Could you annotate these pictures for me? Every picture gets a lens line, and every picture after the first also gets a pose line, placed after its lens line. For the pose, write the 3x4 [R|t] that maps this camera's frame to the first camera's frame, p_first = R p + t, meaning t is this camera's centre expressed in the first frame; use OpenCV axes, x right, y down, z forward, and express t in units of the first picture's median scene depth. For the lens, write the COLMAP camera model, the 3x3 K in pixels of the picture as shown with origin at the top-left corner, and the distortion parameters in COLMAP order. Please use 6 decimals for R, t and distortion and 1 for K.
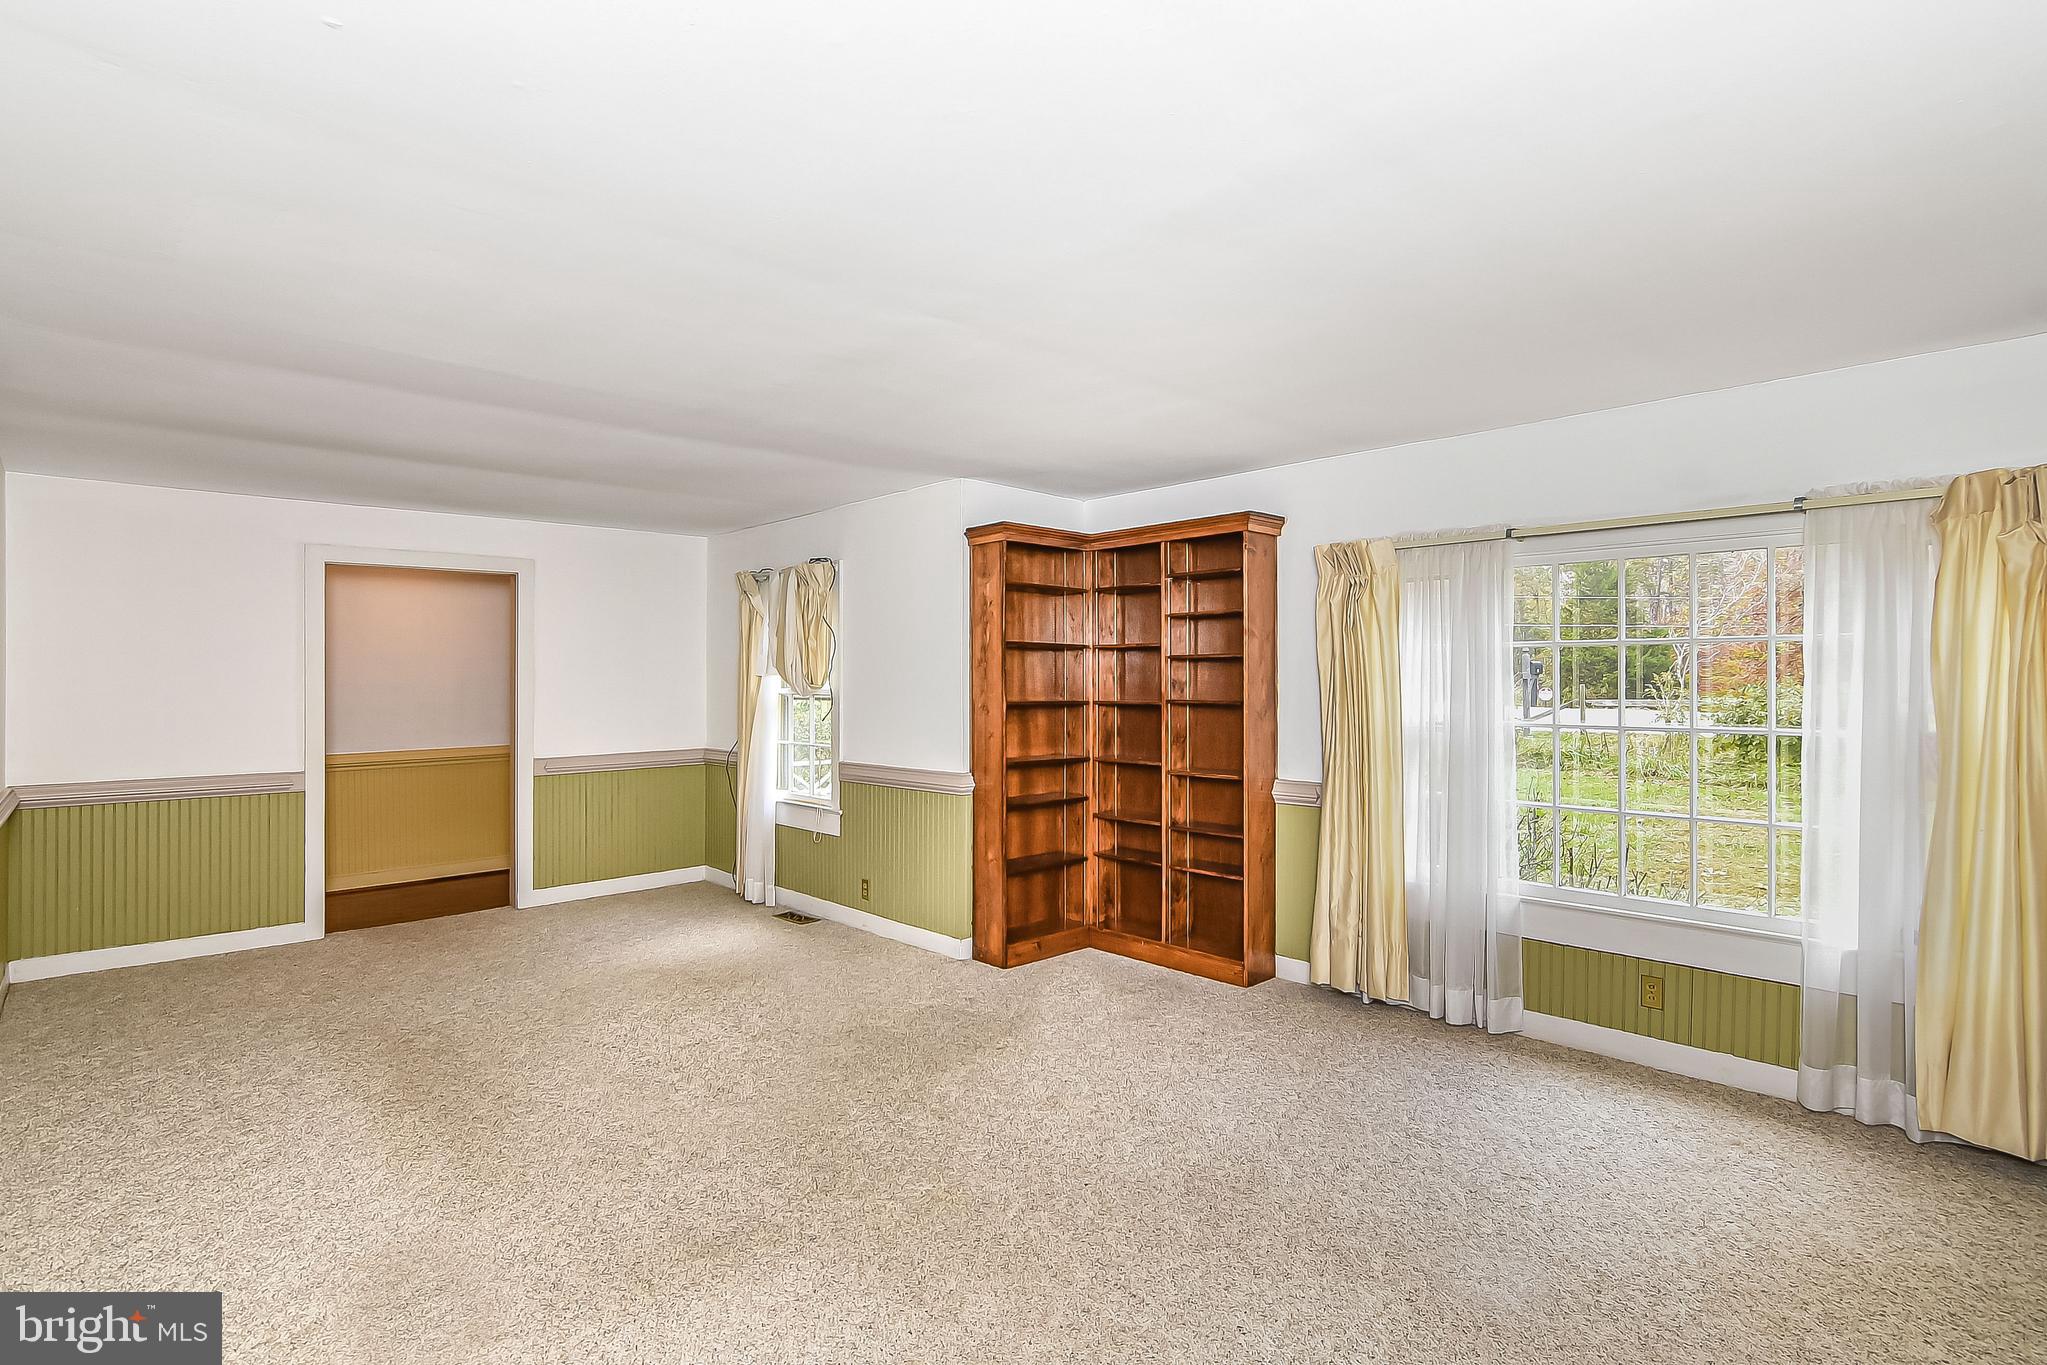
lens RADIAL K [[1006.2, 0, 1014.0], [0, 1006.2, 672.1], [0, 0, 1]] dist [-0.000615, 0.001230]
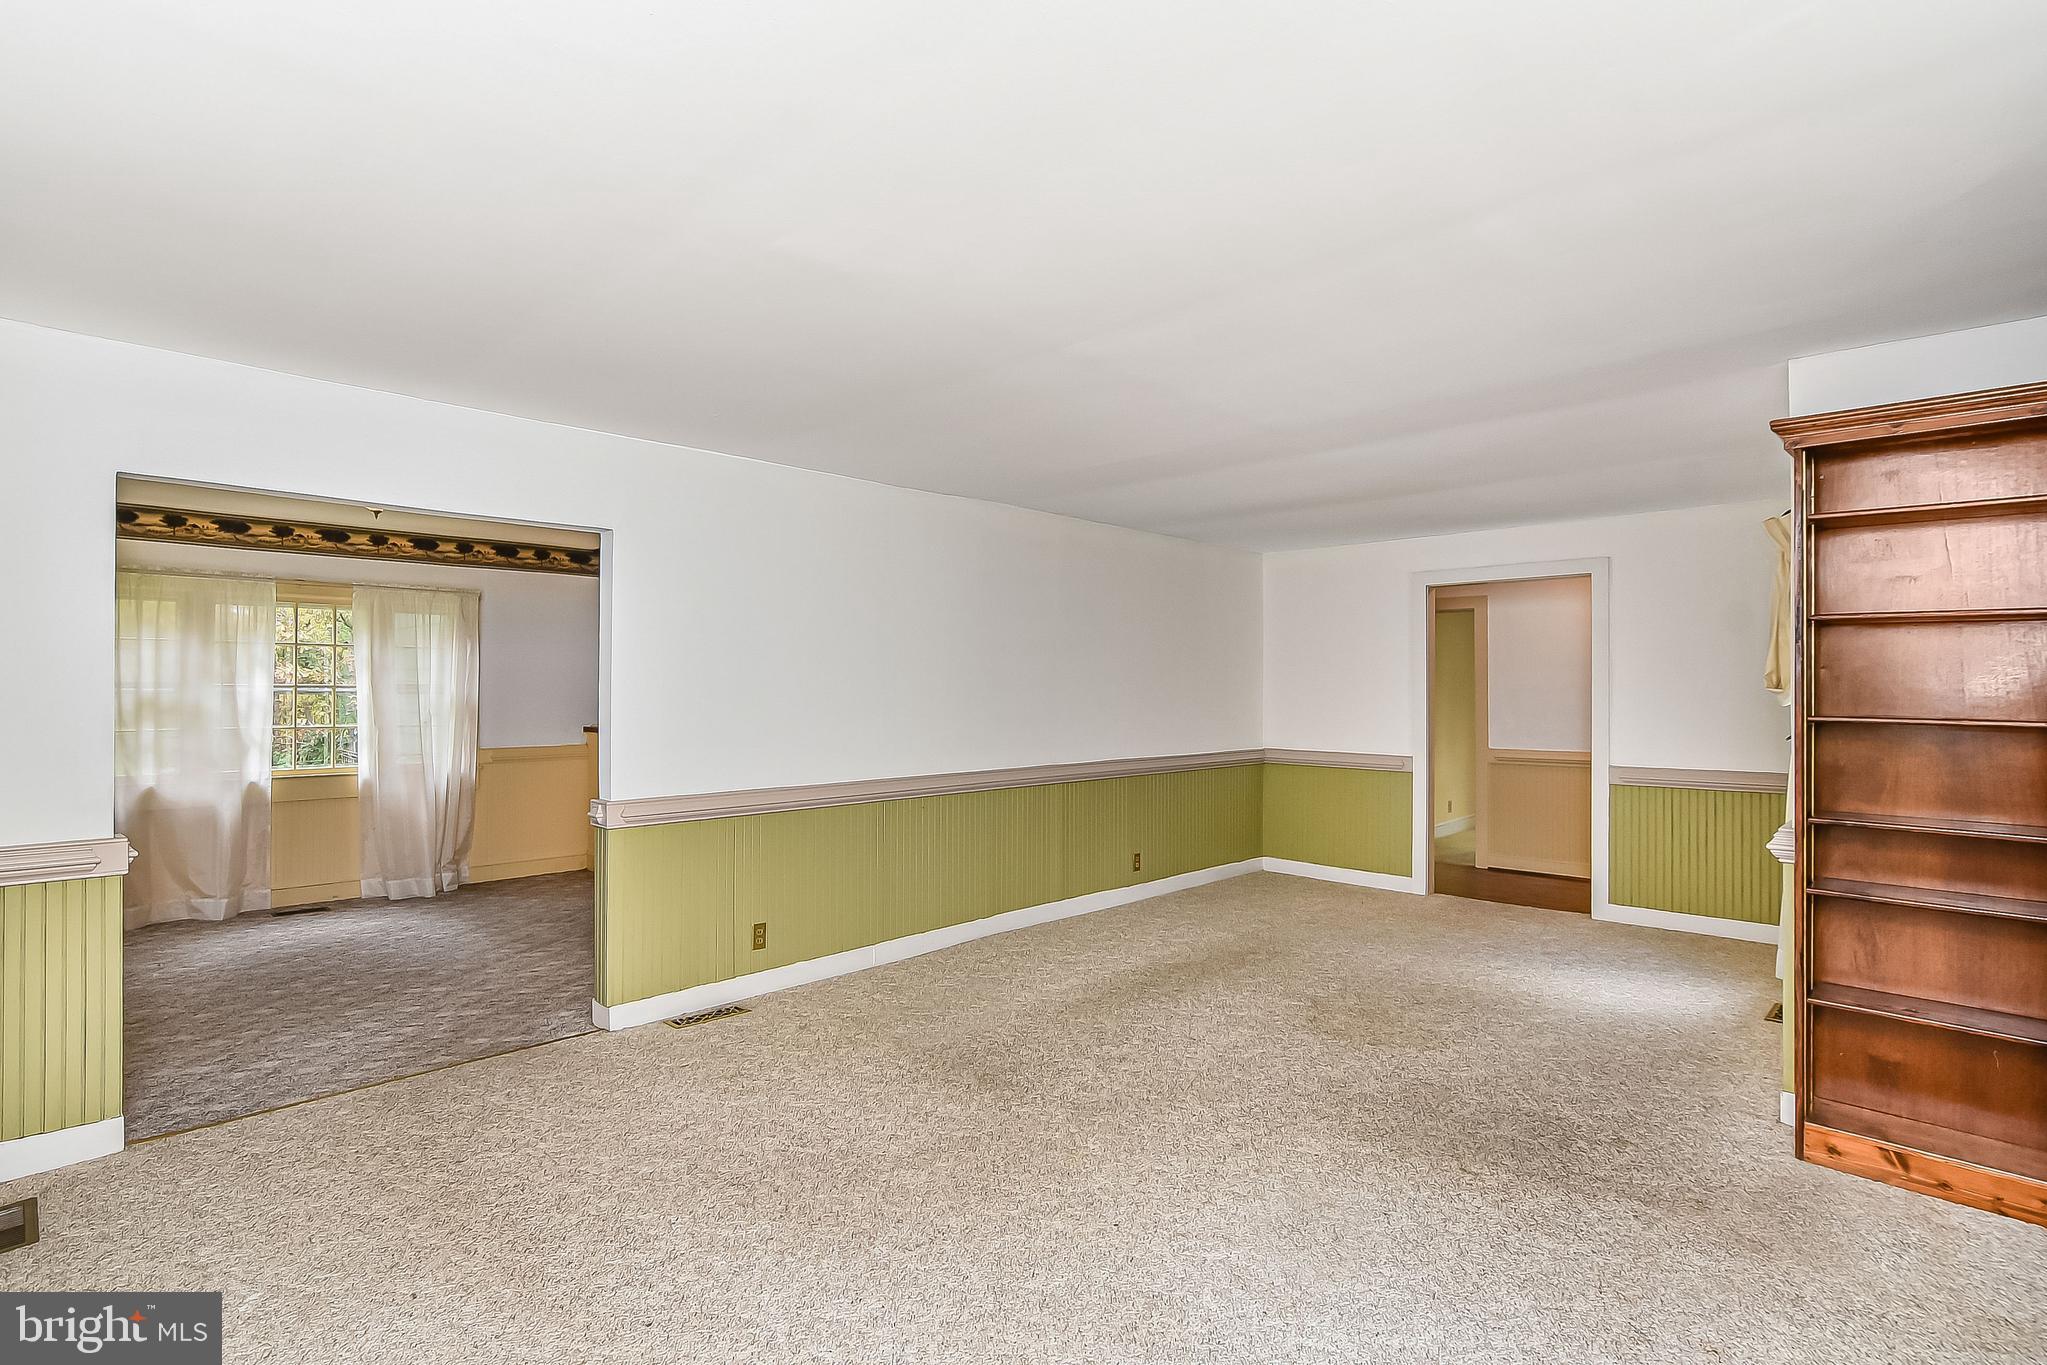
lens RADIAL K [[1006.2, 0, 1014.0], [0, 1006.2, 672.1], [0, 0, 1]] dist [-0.000615, 0.001230]
pose [[0.044982, -0.012006, -0.998916, 0.556882], [0.001954, 0.999927, -0.011931, 0.008994], [0.998986, -0.001415, 0.045002, 0.486205]]
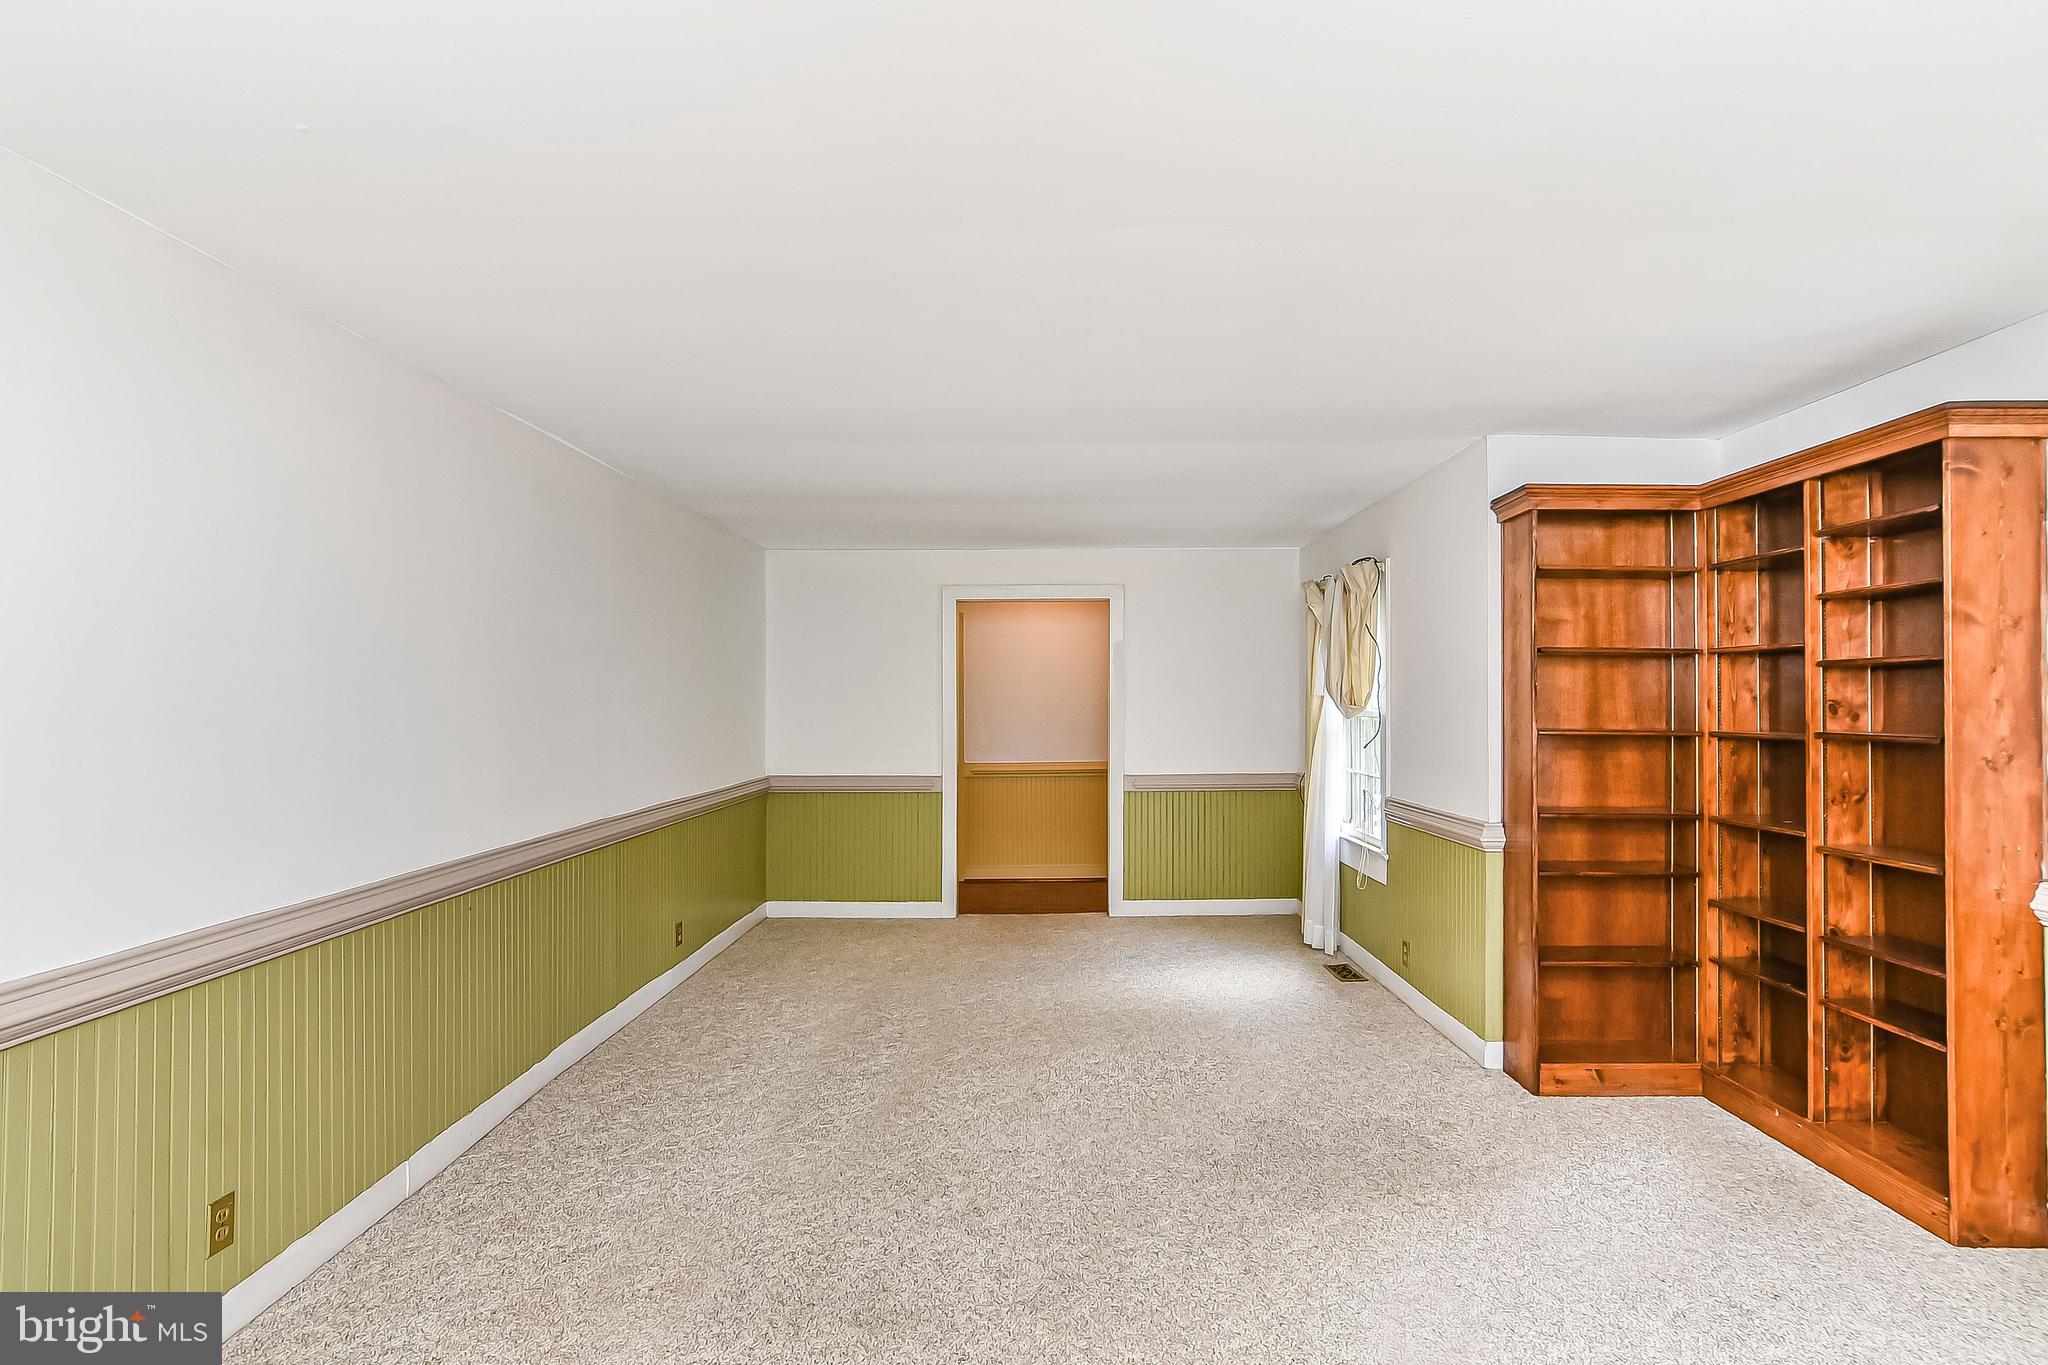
lens RADIAL K [[1014.3, 0, 1056.5], [0, 1014.3, 688.7], [0, 0, 1]] dist [-0.002022, 0.010380]
pose [[0.740179, -0.005895, -0.672384, 0.222679], [0.003916, 0.999982, -0.004457, 0.001471], [0.672399, 0.000665, 0.740189, 0.213404]]
